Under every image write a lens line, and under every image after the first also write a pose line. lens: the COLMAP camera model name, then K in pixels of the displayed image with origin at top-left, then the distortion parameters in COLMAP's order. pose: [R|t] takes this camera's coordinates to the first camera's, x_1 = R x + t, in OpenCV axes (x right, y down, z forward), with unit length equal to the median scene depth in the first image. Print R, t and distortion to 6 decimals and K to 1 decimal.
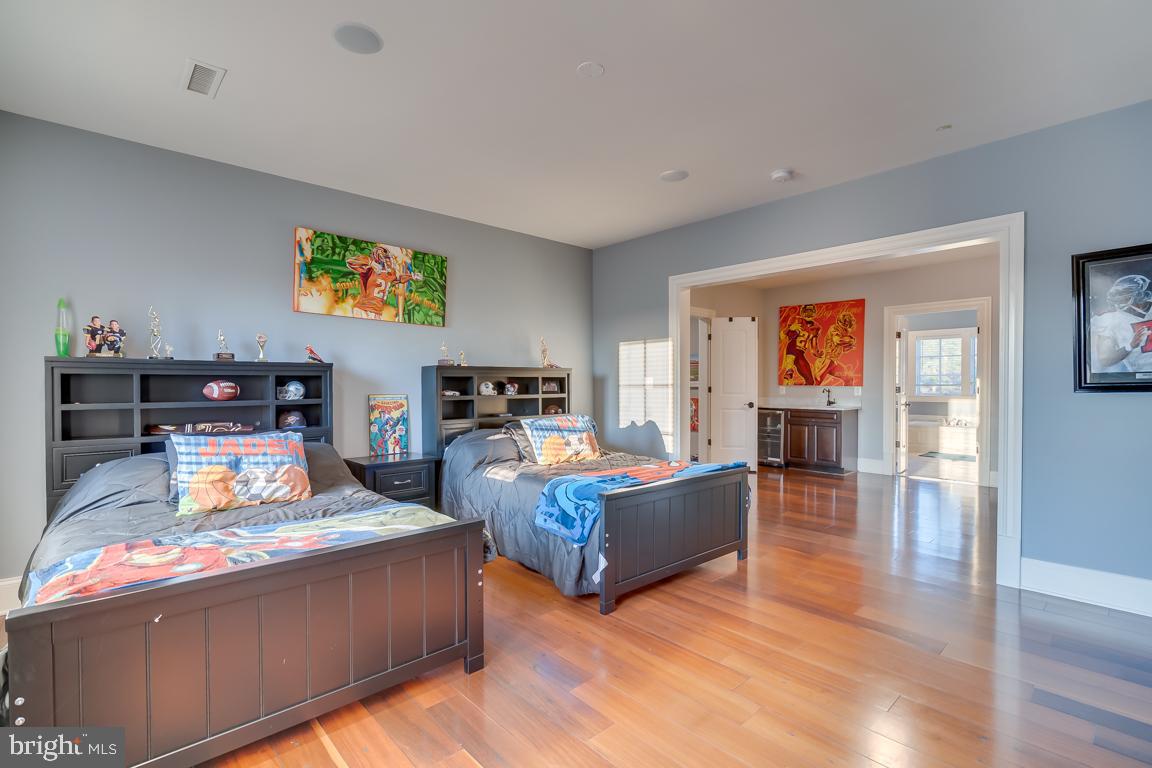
lens RADIAL K [[525.0, 0, 576.4], [0, 525.0, 389.3], [0, 0, 1]] dist [-0.008703, 0.003173]
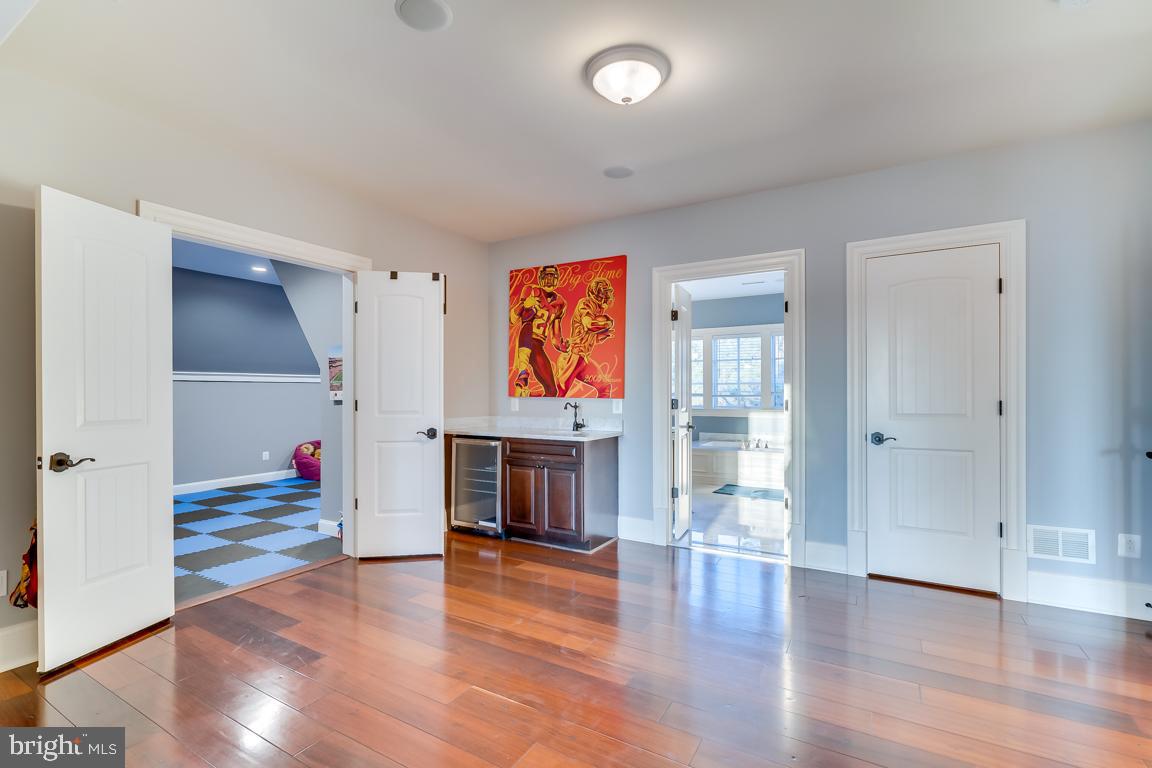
lens RADIAL K [[525.0, 0, 573.3], [0, 525.0, 389.6], [0, 0, 1]] dist [-0.008703, 0.003173]
pose [[0.957676, 0.002078, 0.287840, 0.302203], [0.003807, 0.999795, -0.019884, -0.003867], [-0.287823, 0.020138, 0.957472, 0.415505]]
